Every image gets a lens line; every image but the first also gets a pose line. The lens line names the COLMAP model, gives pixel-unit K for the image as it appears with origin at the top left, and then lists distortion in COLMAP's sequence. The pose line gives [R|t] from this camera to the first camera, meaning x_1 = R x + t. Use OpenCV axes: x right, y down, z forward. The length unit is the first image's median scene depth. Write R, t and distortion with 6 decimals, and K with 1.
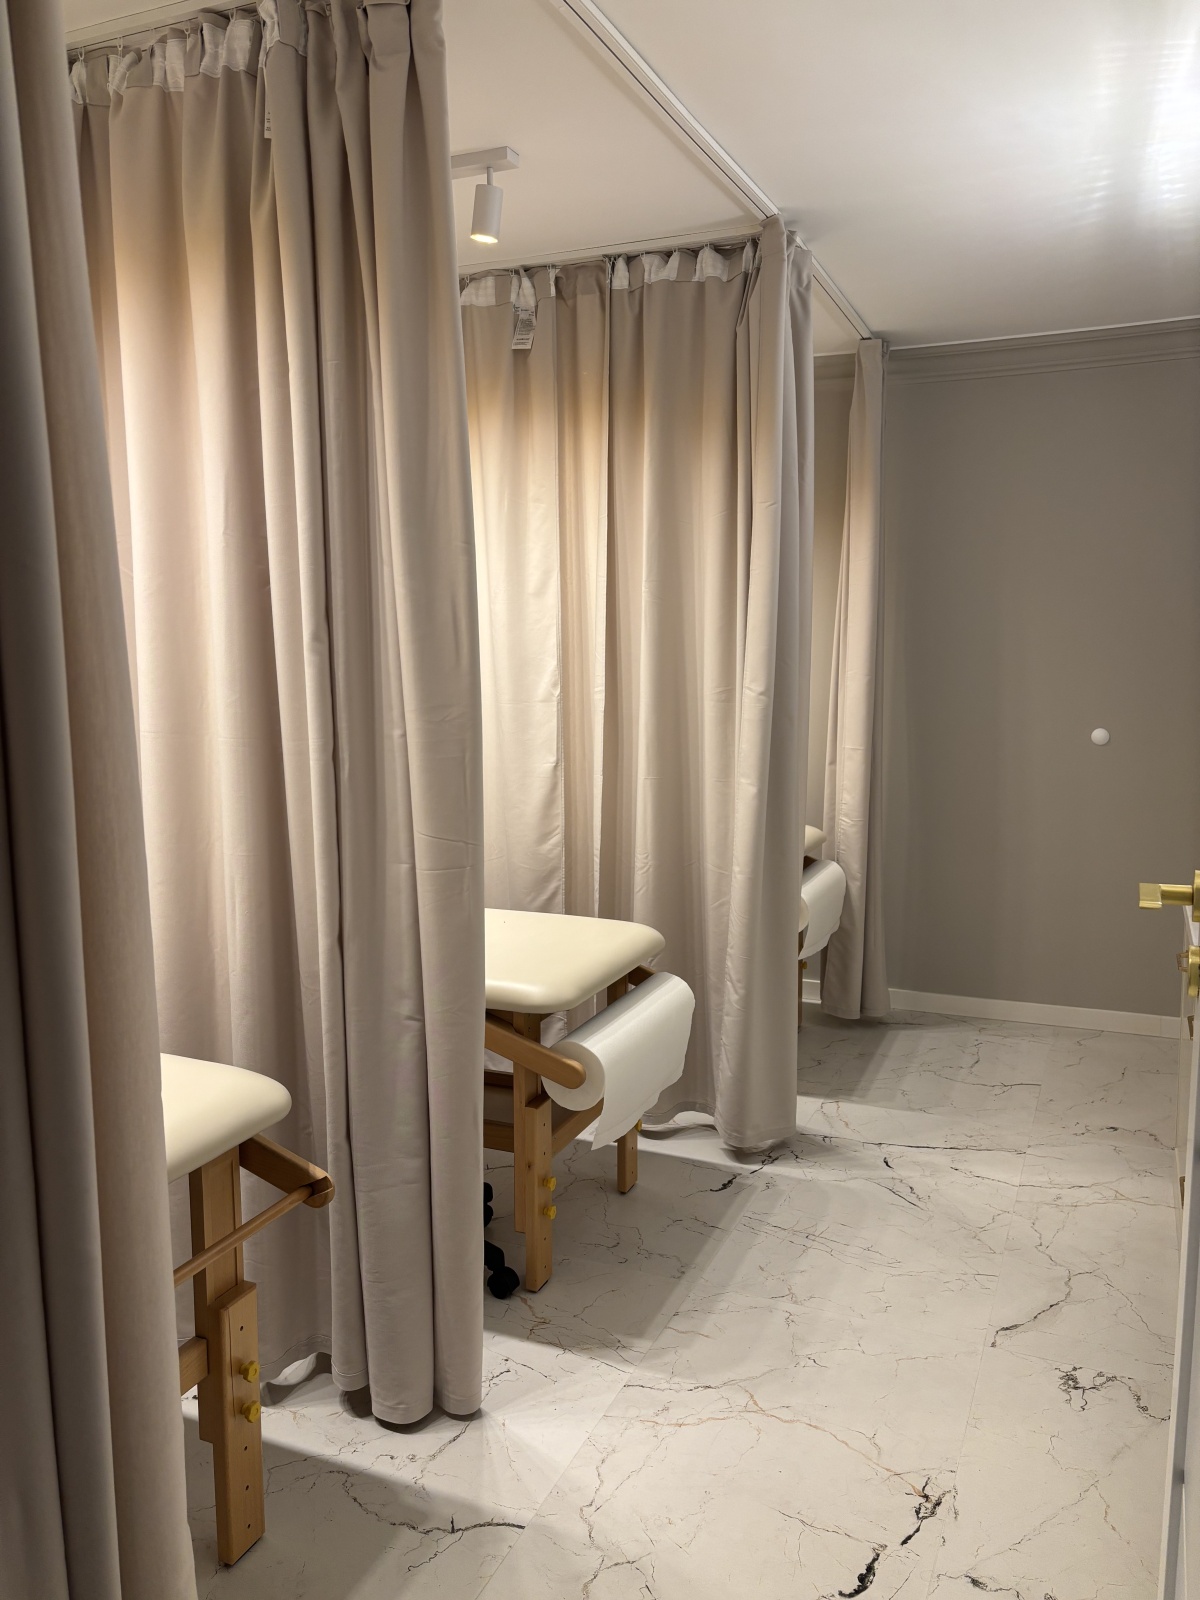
lens RADIAL K [[1226.3, 0, 600.9], [0, 1226.3, 803.5], [0, 0, 1]] dist [-0.002314, -0.003361]
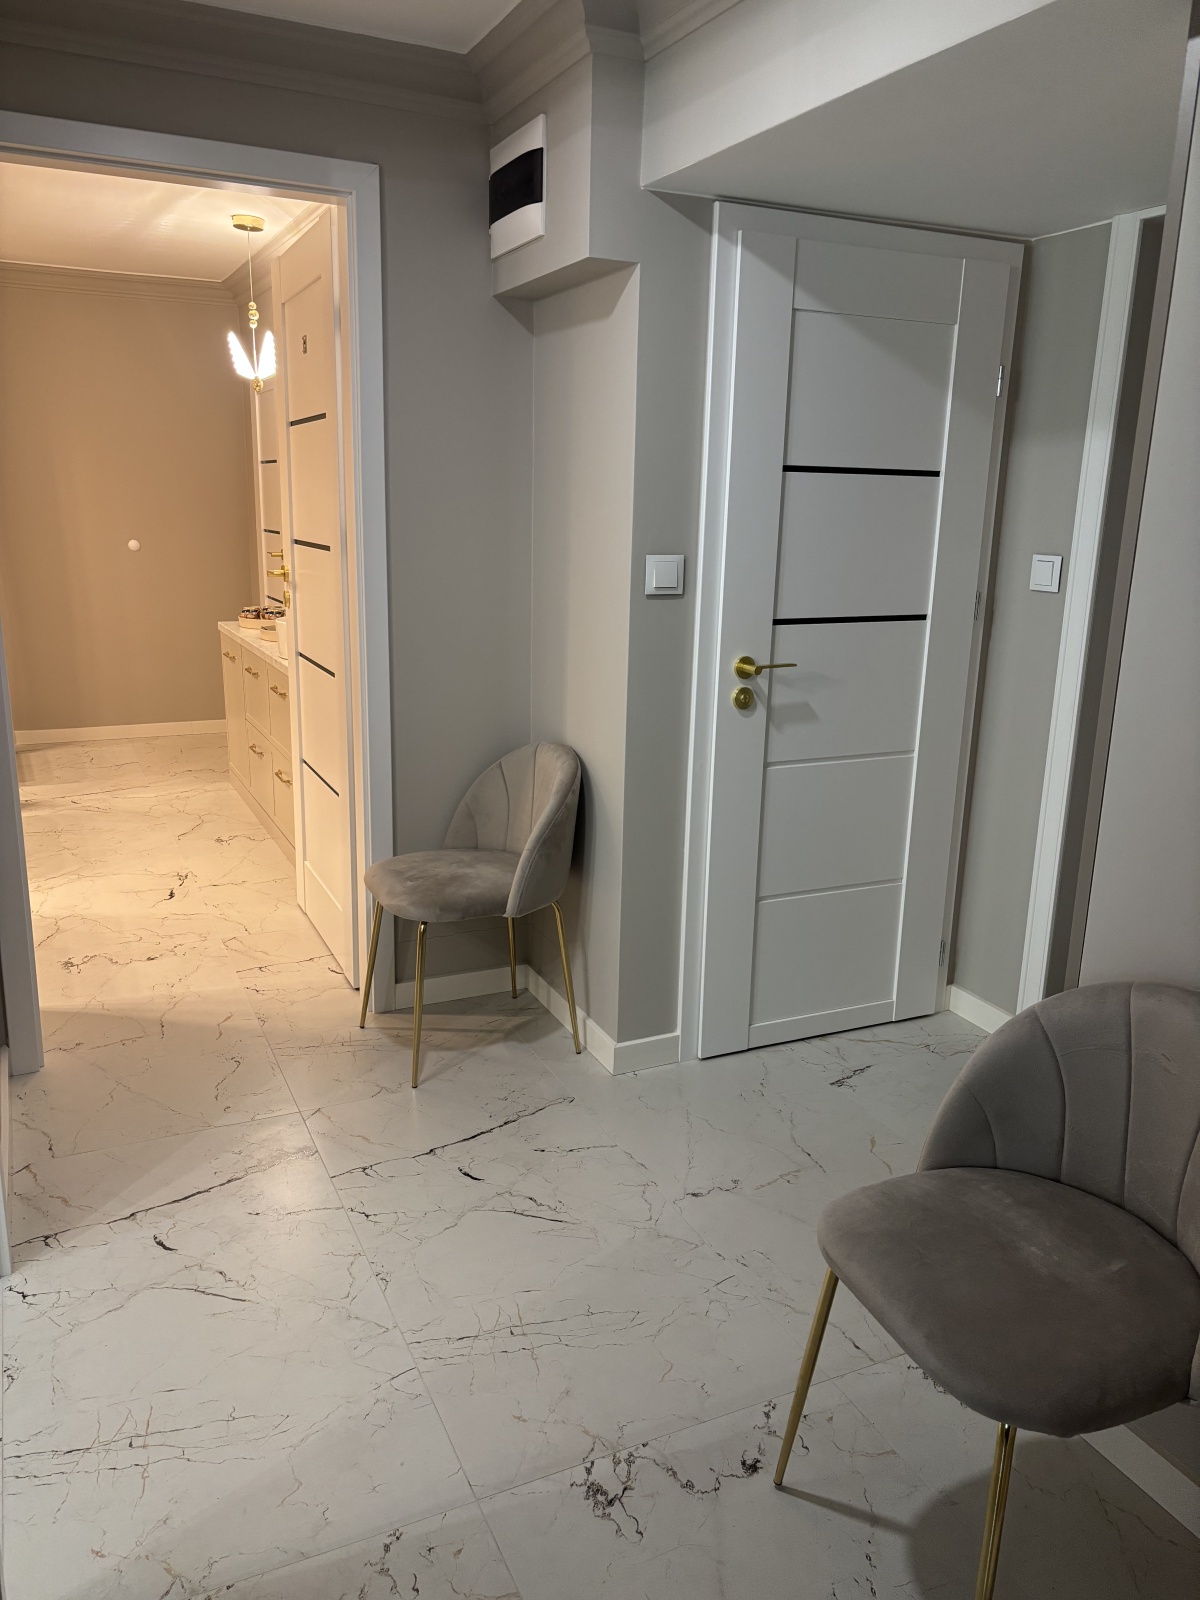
lens RADIAL K [[1226.3, 0, 600.6], [0, 1226.3, 800.7], [0, 0, 1]] dist [-0.002314, -0.003361]
pose [[0.664747, -0.169836, 0.727508, -0.644265], [0.072690, 0.983900, 0.163271, 0.089823], [-0.743524, -0.055651, 0.666390, -0.823268]]
